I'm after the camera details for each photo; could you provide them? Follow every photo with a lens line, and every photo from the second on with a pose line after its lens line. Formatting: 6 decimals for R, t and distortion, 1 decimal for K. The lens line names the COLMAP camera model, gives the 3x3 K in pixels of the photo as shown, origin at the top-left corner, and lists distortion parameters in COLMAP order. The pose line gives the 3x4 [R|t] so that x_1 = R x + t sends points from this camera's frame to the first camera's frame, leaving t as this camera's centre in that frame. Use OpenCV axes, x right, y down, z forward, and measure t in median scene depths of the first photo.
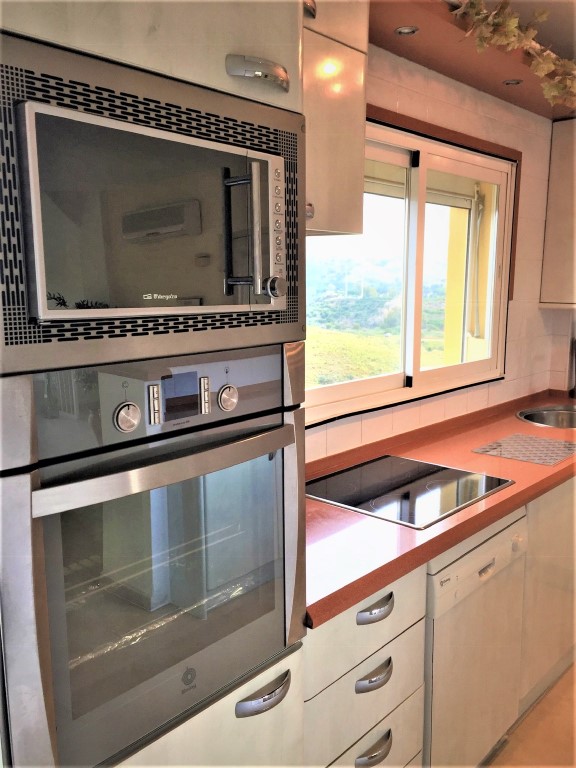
lens RADIAL K [[653.9, 0, 288.0], [0, 653.9, 384.0], [0, 0, 1]] dist [0.001248, -0.000522]
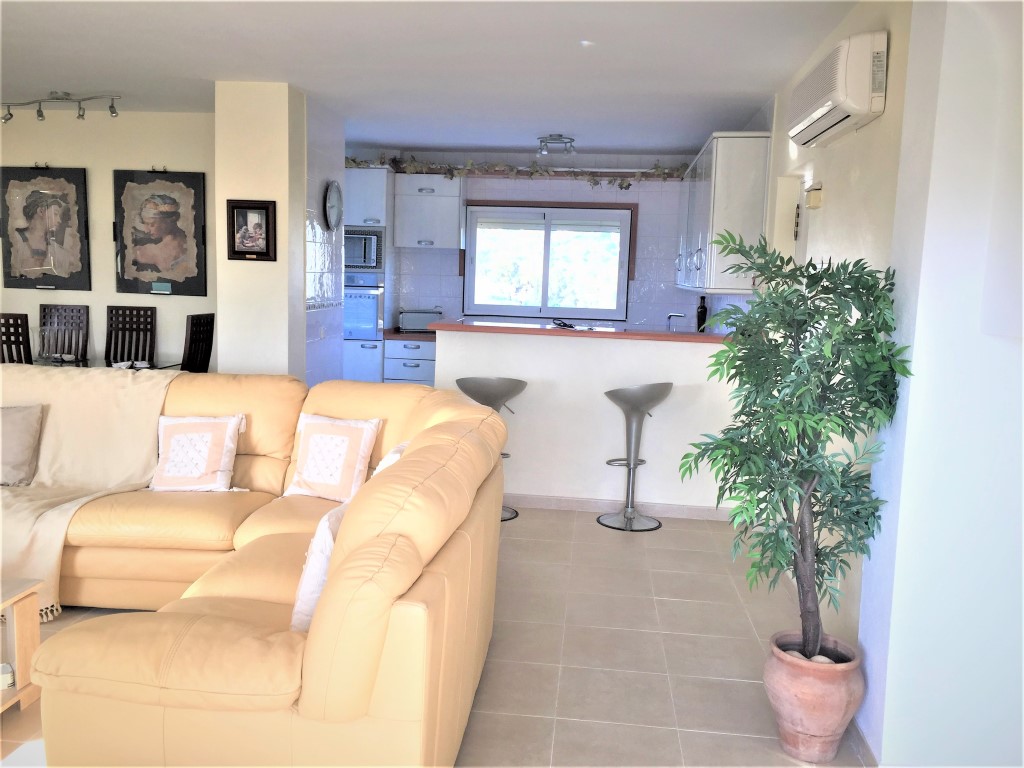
lens RADIAL K [[871.8, 0, 512.0], [0, 871.8, 384.0], [0, 0, 1]] dist [0.001248, -0.000522]
pose [[0.603481, 0.122303, -0.787942, 2.208522], [-0.159949, 0.986650, 0.030641, 0.150931], [0.781170, 0.107539, 0.614987, -0.808583]]
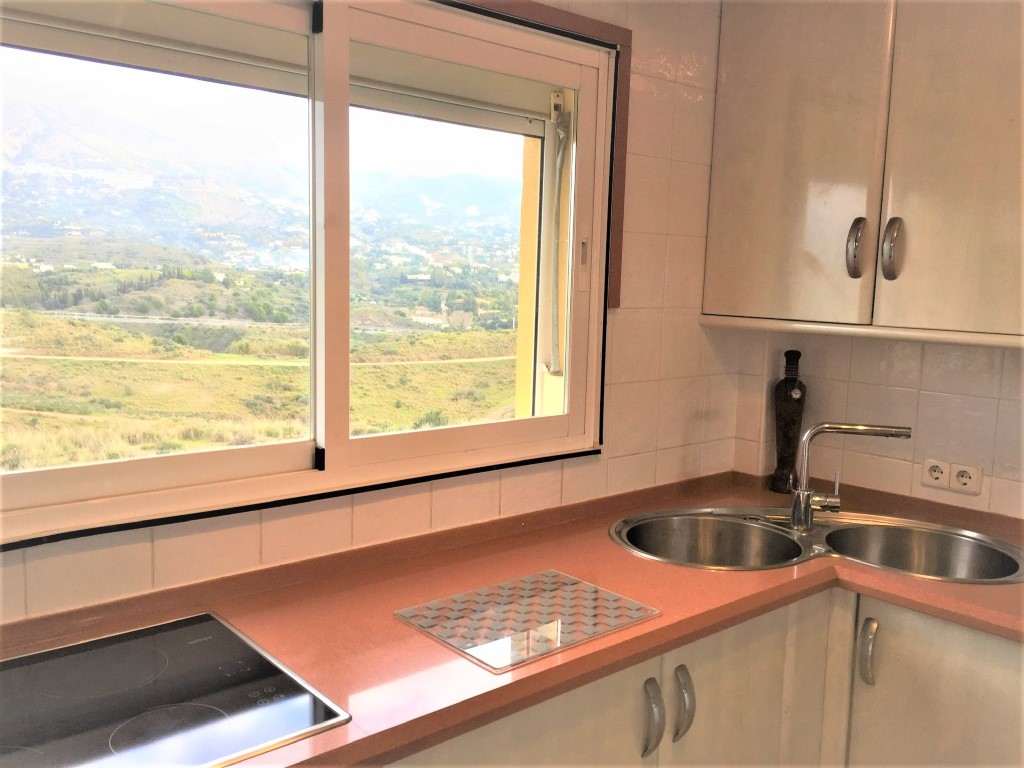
lens RADIAL K [[871.8, 0, 512.0], [0, 871.8, 384.0], [0, 0, 1]] dist [0.001248, -0.000522]
pose [[0.994515, 0.037460, -0.097655, 0.338070], [-0.041428, 0.998383, -0.038923, -0.035098], [0.096039, 0.042755, 0.994459, 0.293303]]
